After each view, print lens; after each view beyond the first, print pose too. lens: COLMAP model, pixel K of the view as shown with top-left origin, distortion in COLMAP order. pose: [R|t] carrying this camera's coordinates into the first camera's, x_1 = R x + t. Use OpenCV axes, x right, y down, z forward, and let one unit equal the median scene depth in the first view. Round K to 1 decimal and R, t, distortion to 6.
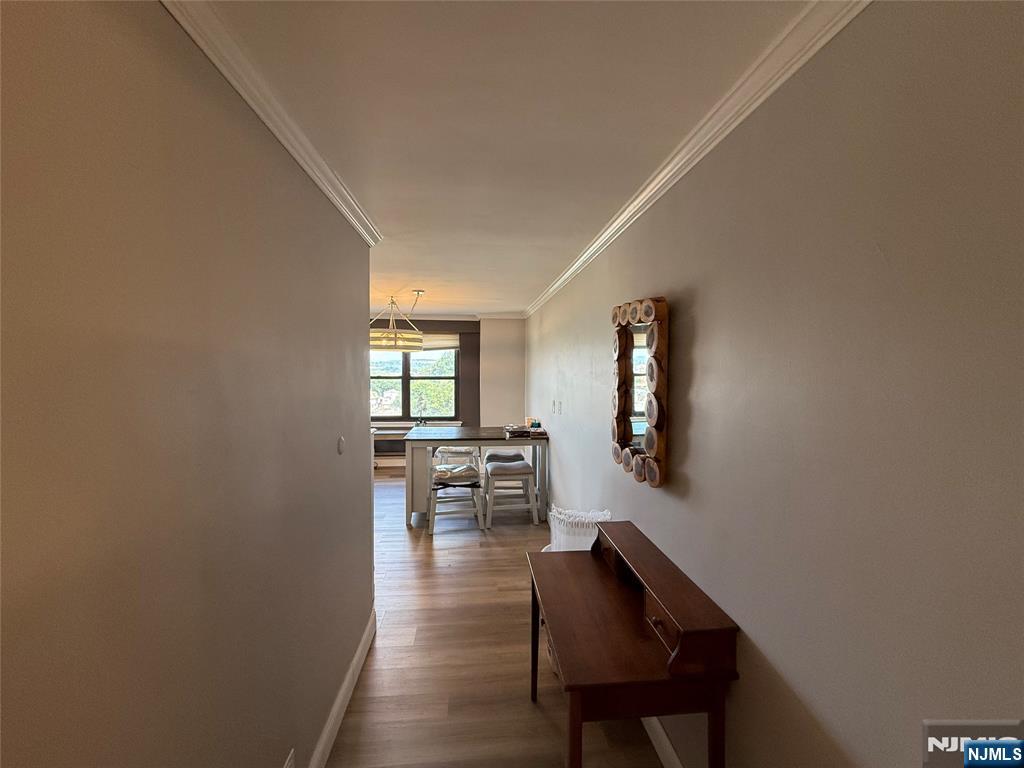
lens RADIAL K [[413.1, 0, 512.0], [0, 413.1, 384.0], [0, 0, 1]] dist [0.000071, -0.000064]
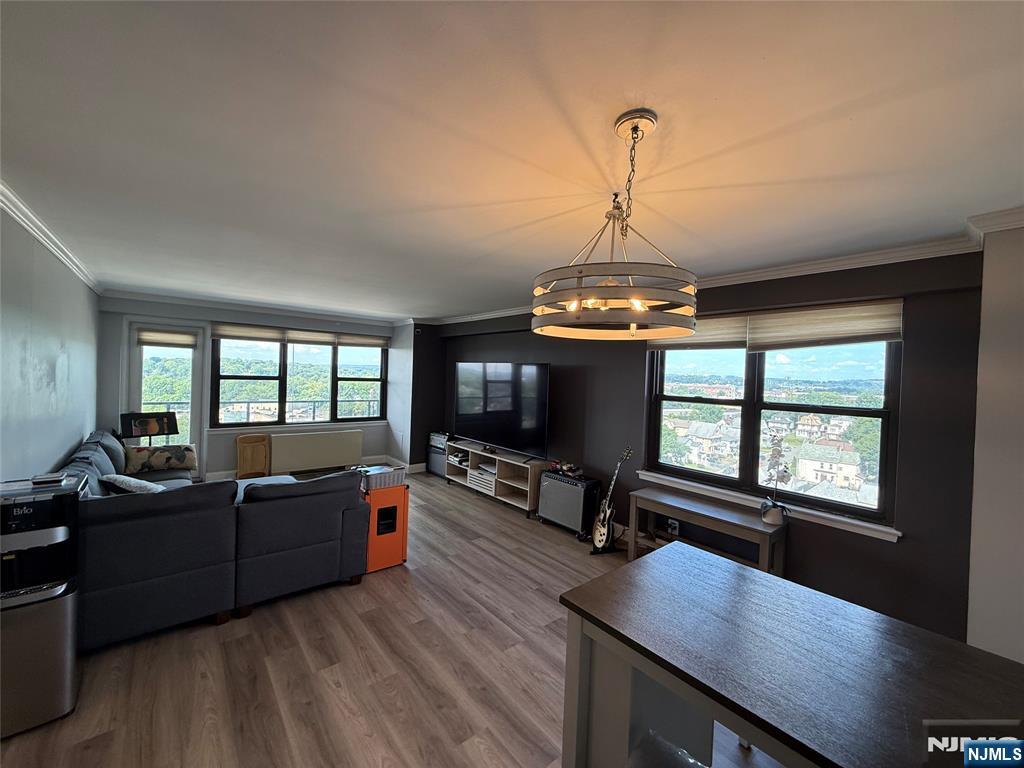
lens RADIAL K [[413.1, 0, 512.0], [0, 413.1, 384.0], [0, 0, 1]] dist [0.000071, -0.000064]
pose [[0.545243, 0.031987, -0.837667, -0.001575], [-0.061615, 0.998098, -0.001992, -0.020290], [0.836010, 0.052699, 0.546177, 0.492444]]
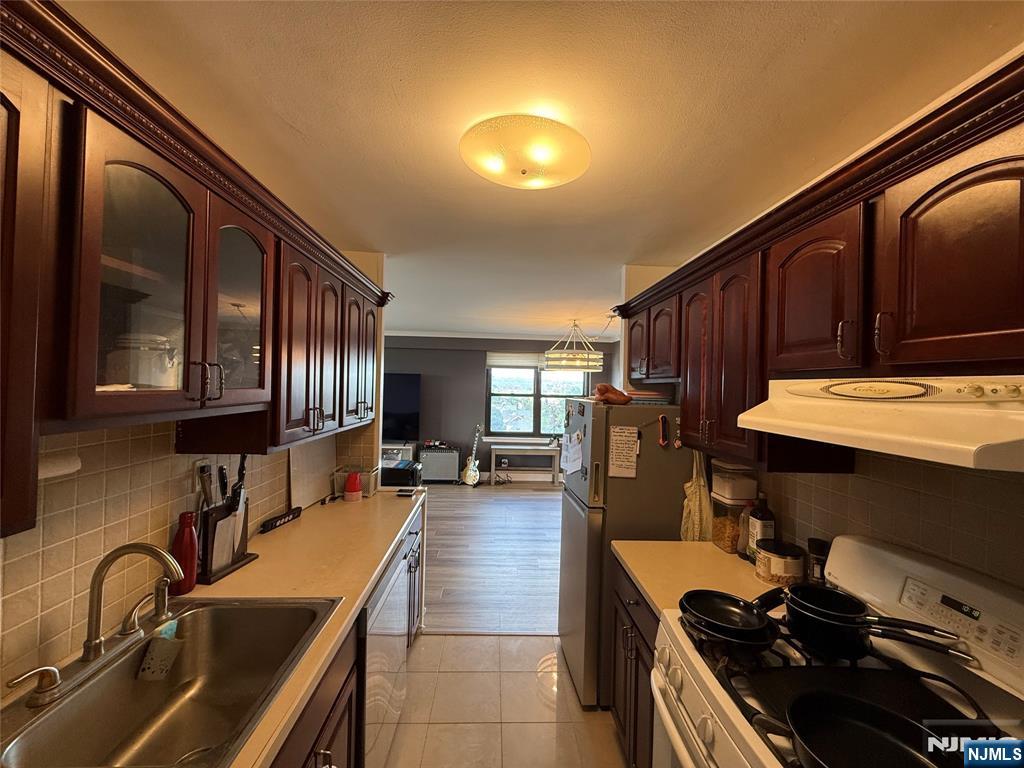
lens RADIAL K [[413.1, 0, 512.0], [0, 413.1, 384.0], [0, 0, 1]] dist [0.000071, -0.000064]
pose [[0.997899, 0.015970, -0.062787, -0.255410], [-0.018773, 0.998841, -0.044322, 0.003189], [0.062006, 0.045407, 0.997042, -0.047321]]
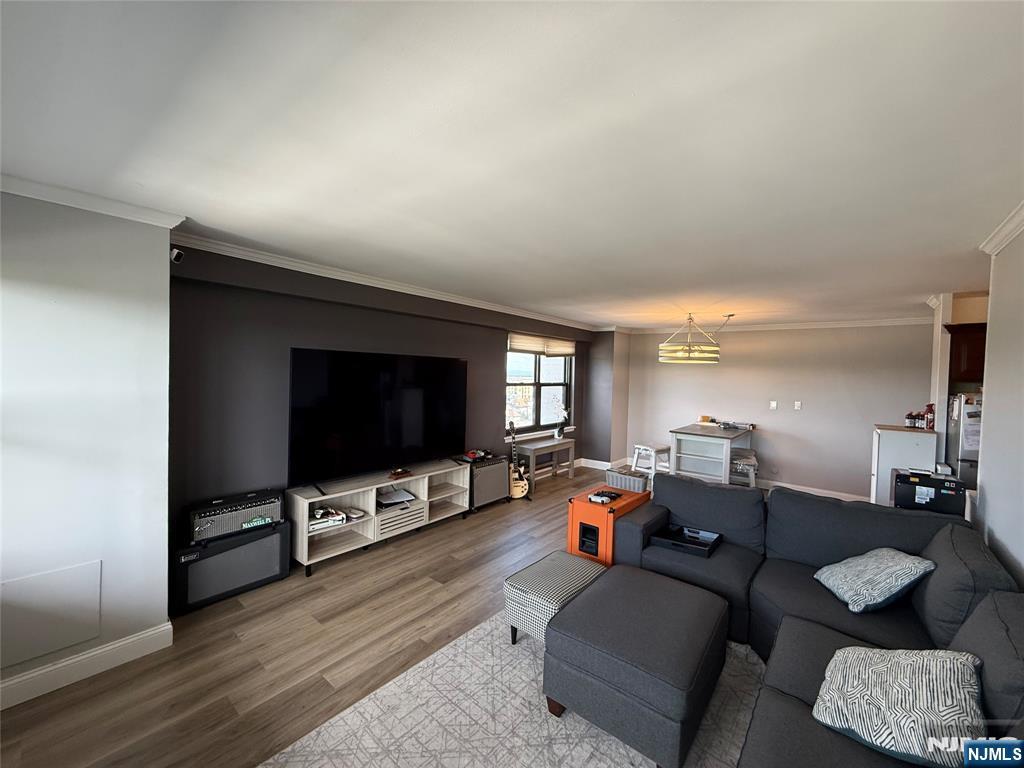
lens RADIAL K [[406.7, 0, 512.0], [0, 406.7, 384.0], [0, 0, 1]] dist [0.000517, 0.000021]
pose [[0.712874, -0.004024, 0.701280, -0.944581], [0.005215, 0.999986, 0.000437, -0.016572], [-0.701272, 0.003345, 0.712886, 0.384264]]
